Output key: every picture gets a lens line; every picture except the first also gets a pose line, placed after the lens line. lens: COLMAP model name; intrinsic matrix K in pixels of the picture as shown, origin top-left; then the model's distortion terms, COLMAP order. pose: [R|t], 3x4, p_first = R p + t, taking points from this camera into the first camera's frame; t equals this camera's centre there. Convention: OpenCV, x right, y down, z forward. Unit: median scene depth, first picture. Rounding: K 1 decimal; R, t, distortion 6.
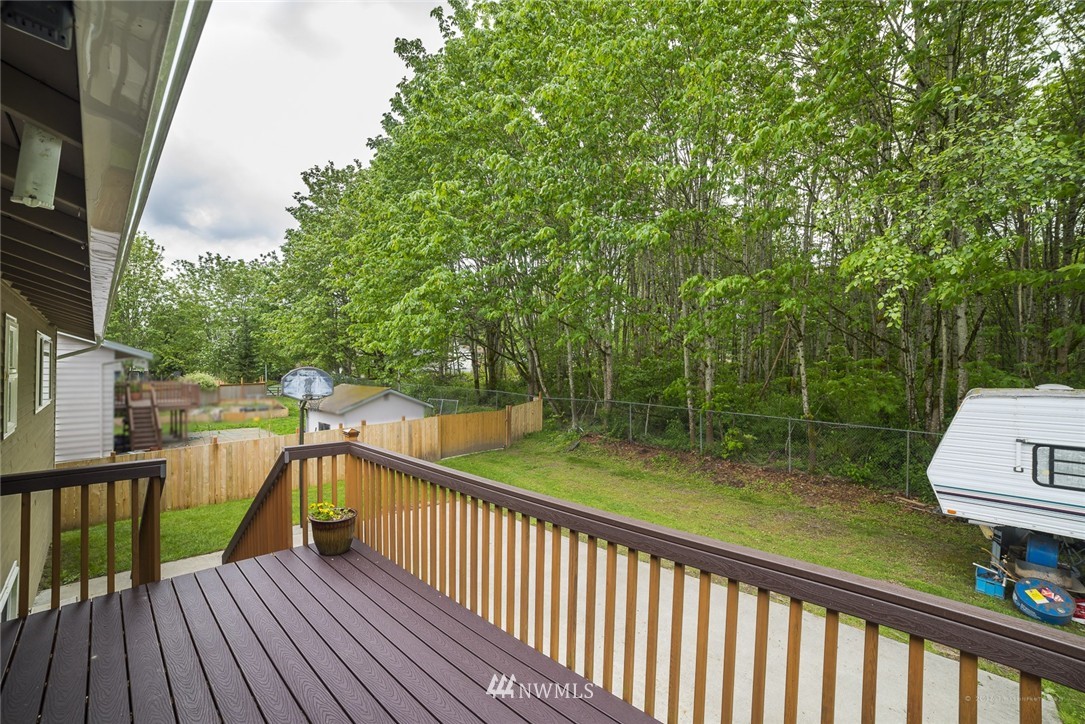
lens RADIAL K [[440.1, 0, 546.7], [0, 440.1, 364.2], [0, 0, 1]] dist [-0.027142, 0.001399]
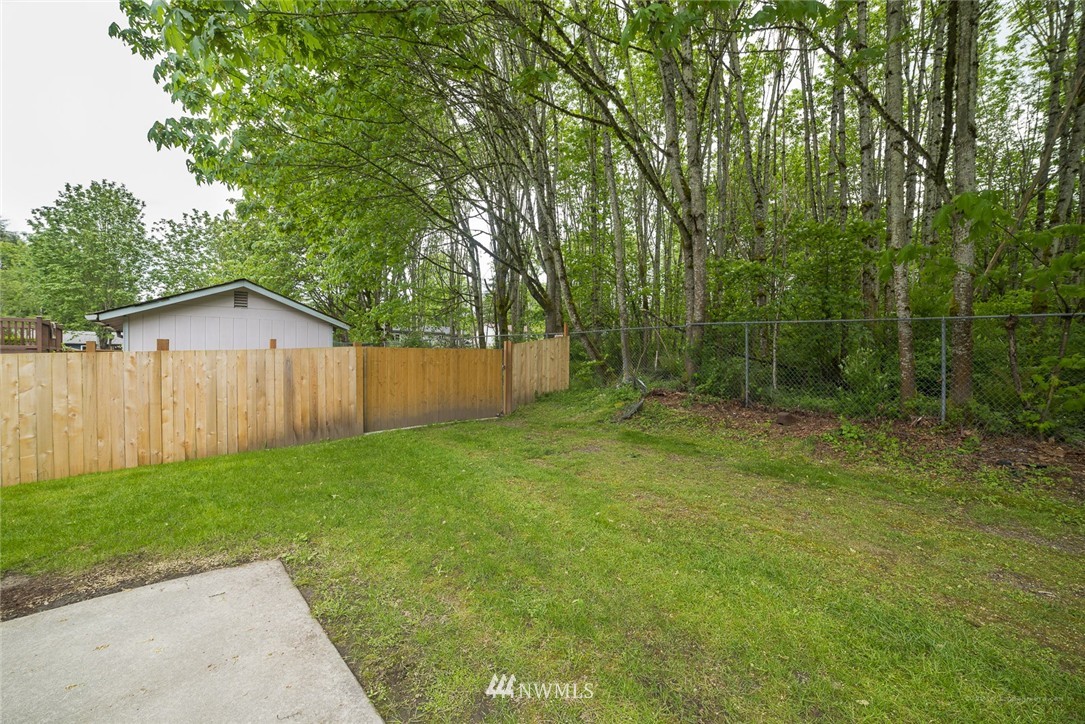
lens RADIAL K [[440.1, 0, 539.7], [0, 440.1, 363.4], [0, 0, 1]] dist [-0.027142, 0.001399]
pose [[0.996386, -0.002160, -0.084917, 0.001013], [0.004253, 0.999691, 0.024471, 0.129136], [0.084838, -0.024744, 0.996087, 0.535823]]
